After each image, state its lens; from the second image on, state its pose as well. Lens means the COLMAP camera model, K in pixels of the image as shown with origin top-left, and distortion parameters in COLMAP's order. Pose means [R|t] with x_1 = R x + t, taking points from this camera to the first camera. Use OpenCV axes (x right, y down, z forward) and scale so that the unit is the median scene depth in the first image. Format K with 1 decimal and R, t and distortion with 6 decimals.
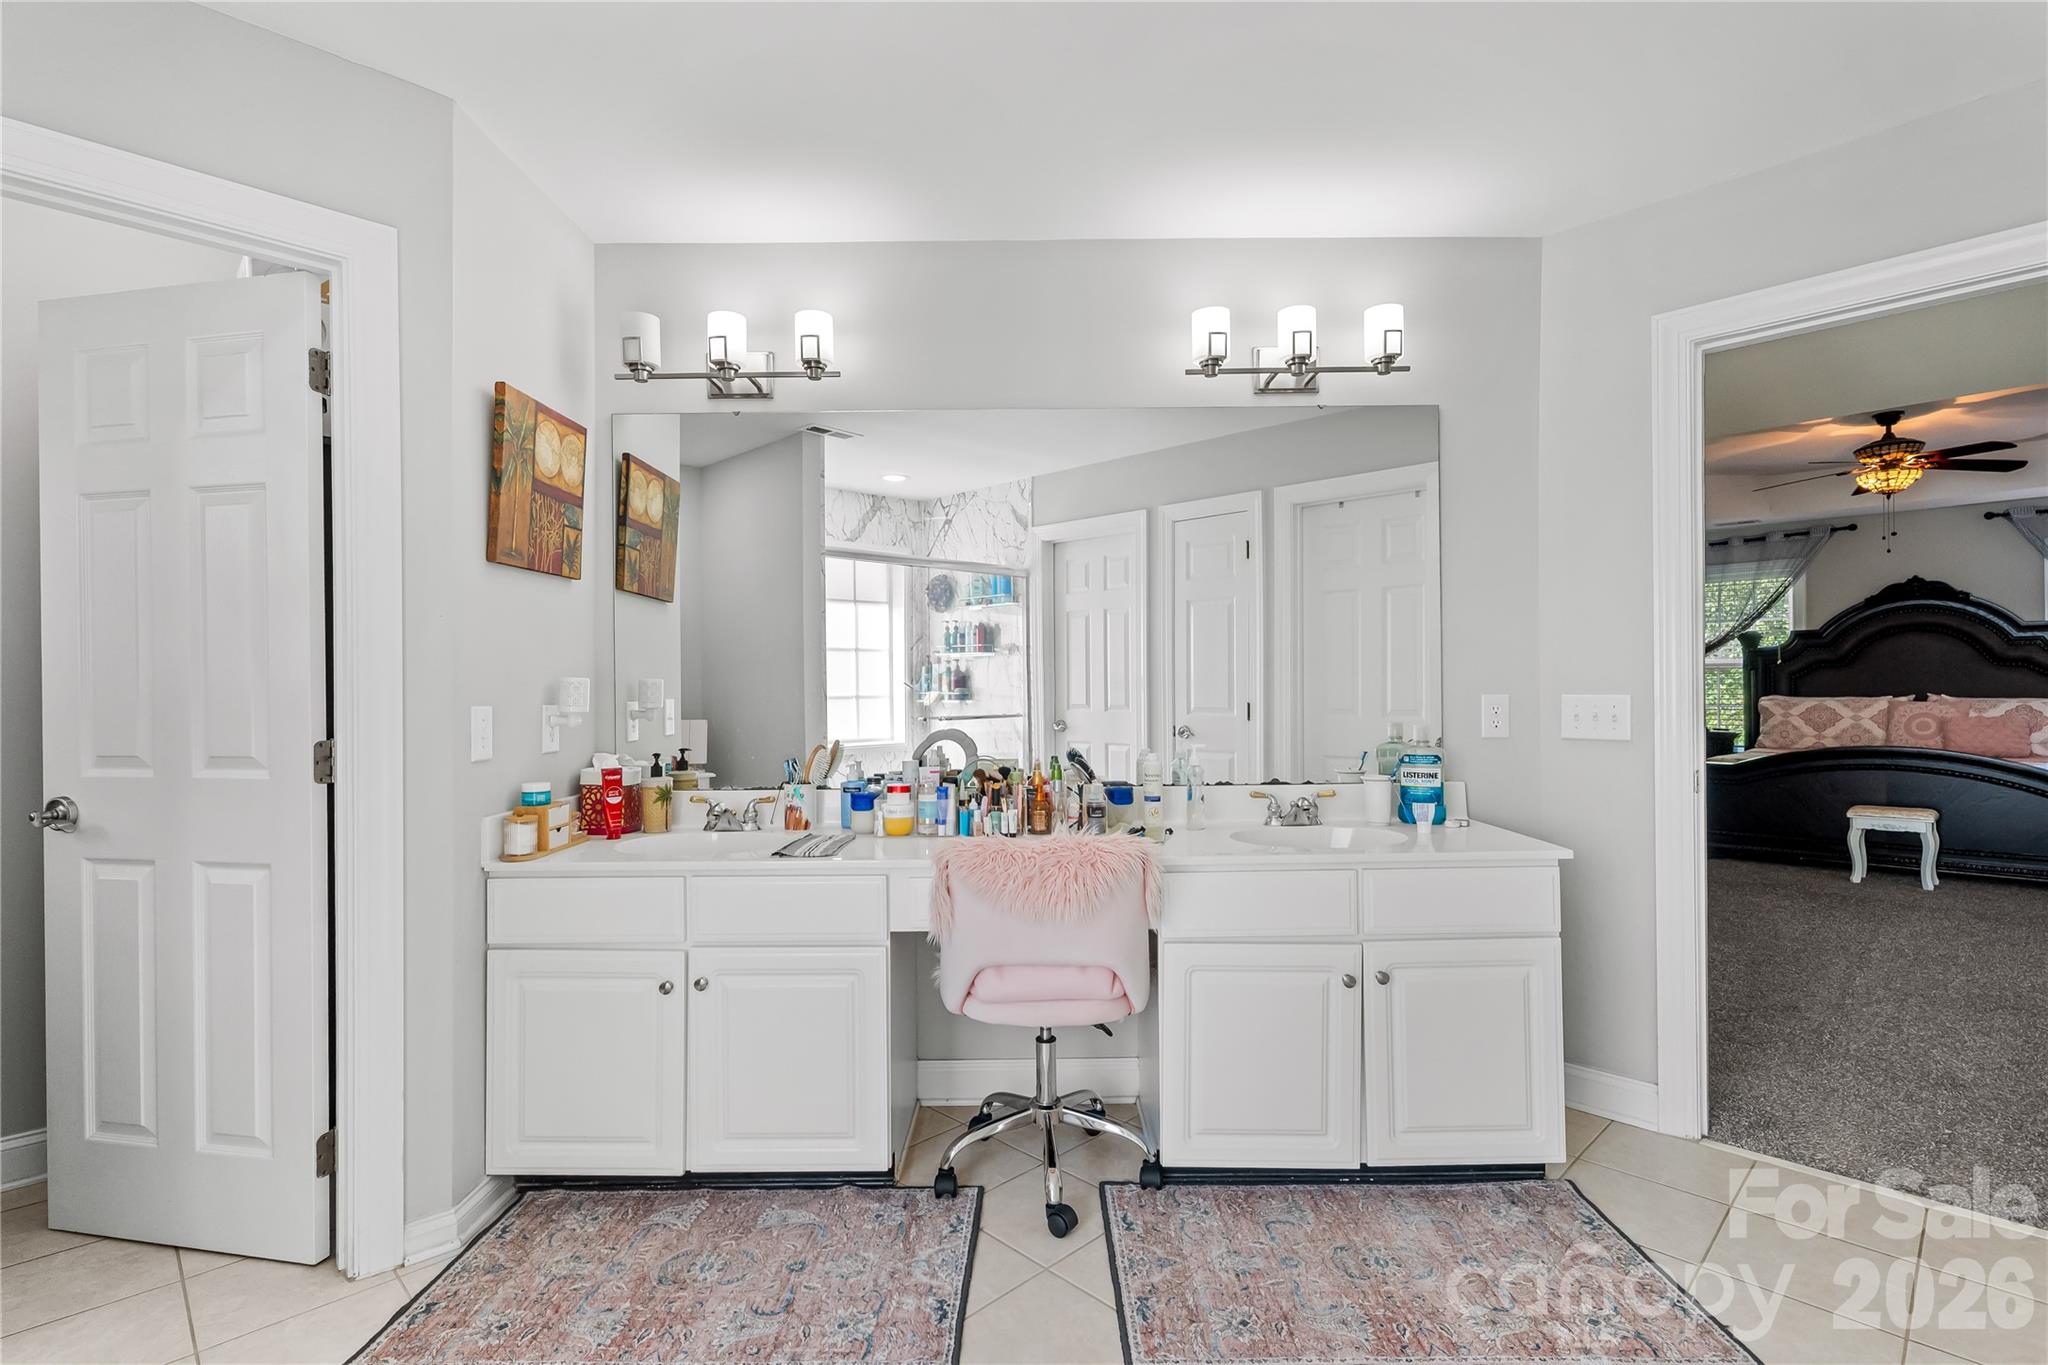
lens RADIAL K [[960.3, 0, 1030.8], [0, 960.3, 680.0], [0, 0, 1]] dist [0.002223, 0.000378]
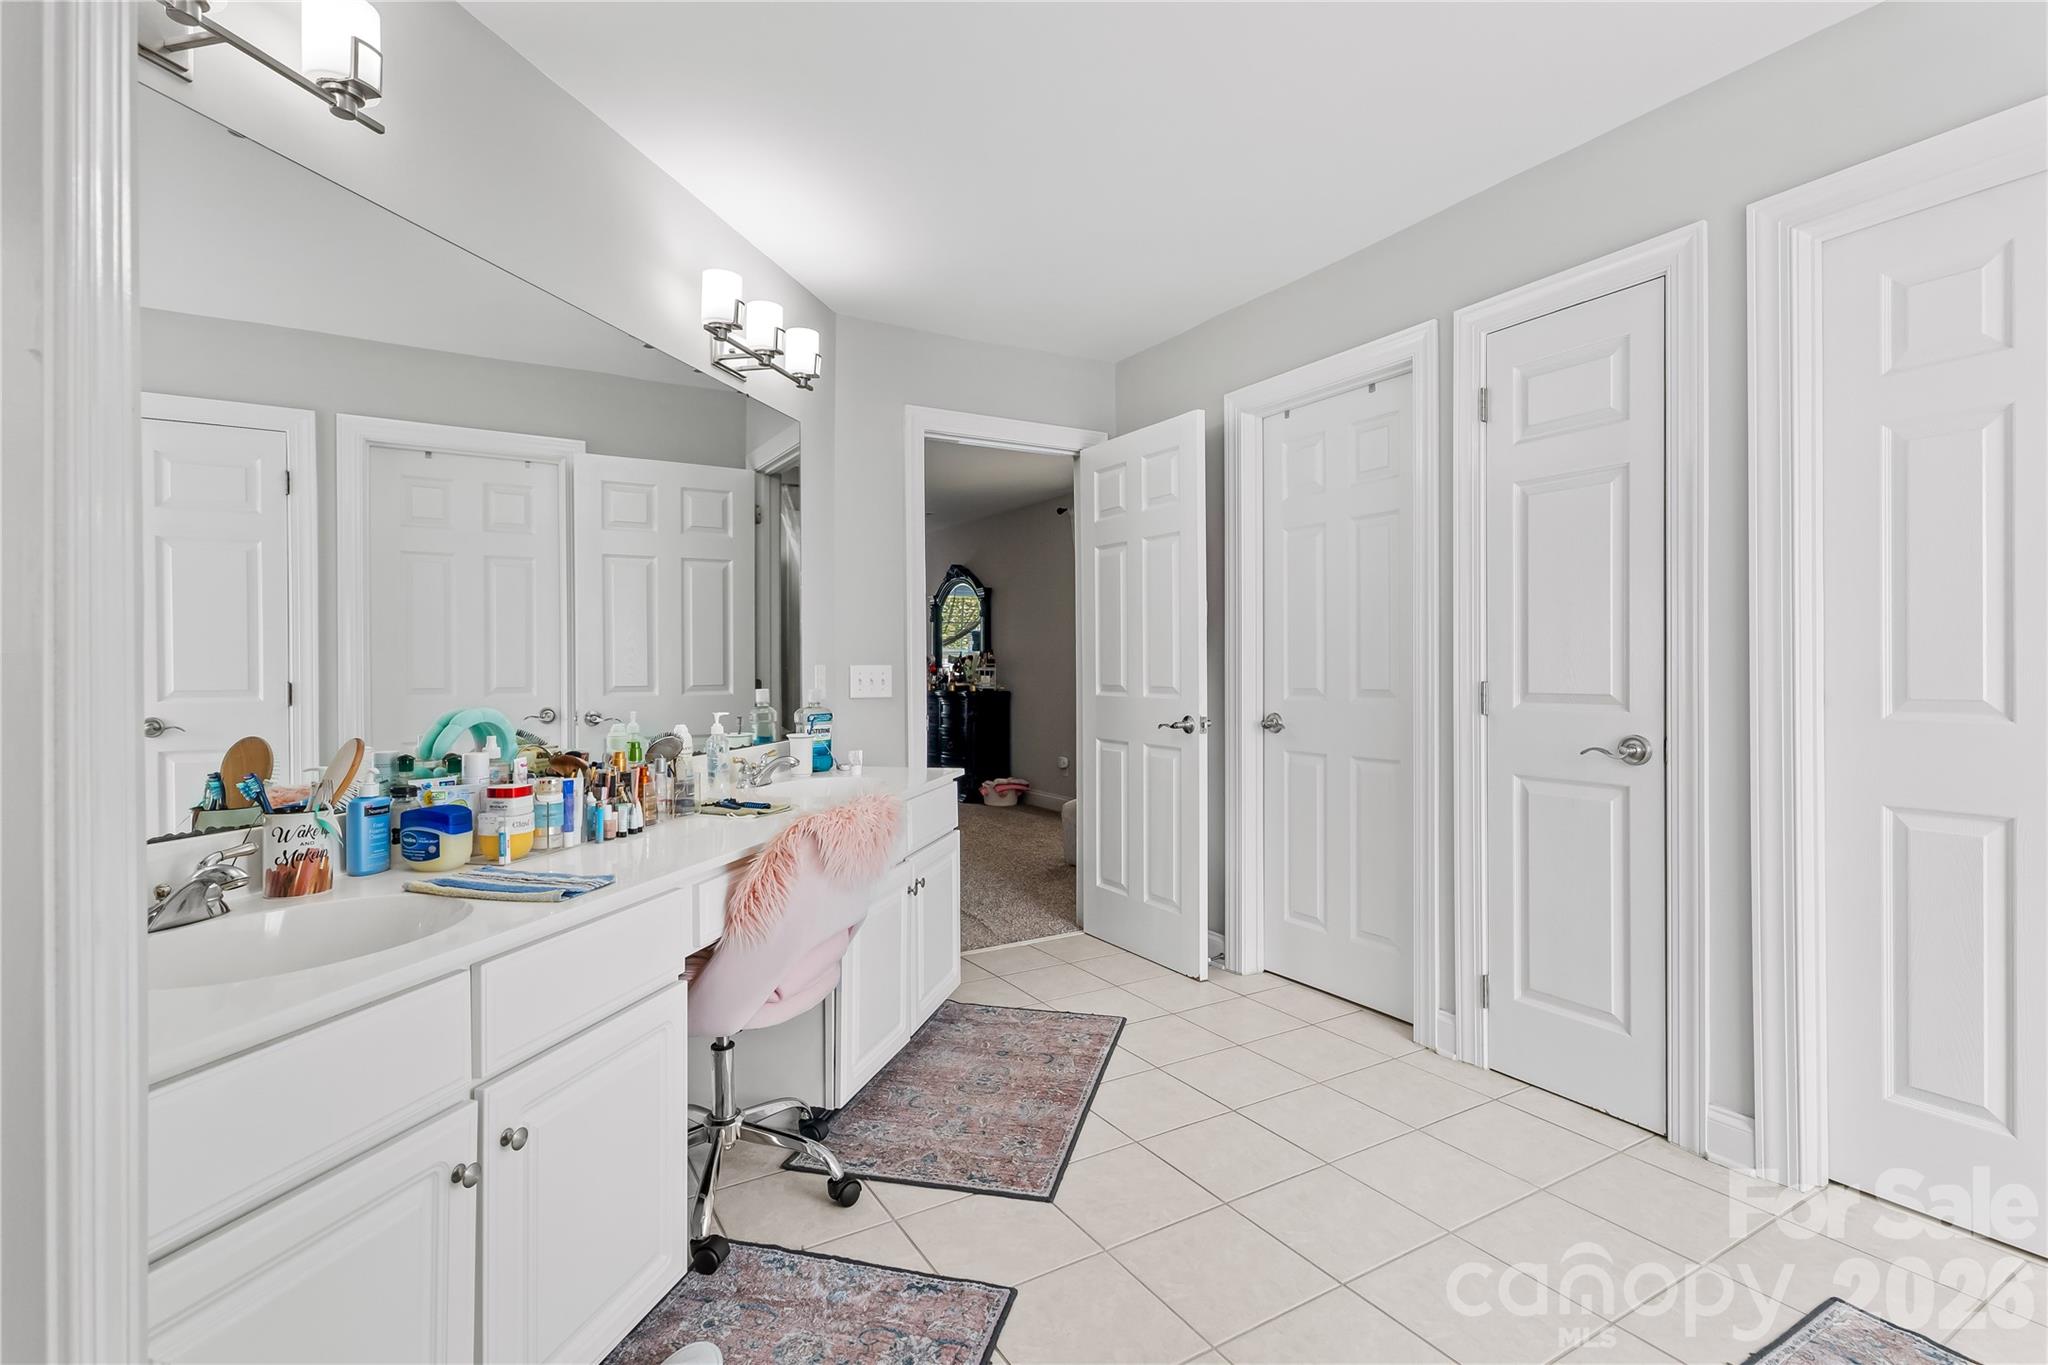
lens RADIAL K [[964.7, 0, 1029.5], [0, 964.7, 663.7], [0, 0, 1]] dist [0.002378, 0.000083]
pose [[0.236288, 0.010053, 0.971631, -0.731577], [-0.001670, 0.999949, -0.009940, 0.028018], [-0.971682, 0.000726, 0.236293, 0.480685]]
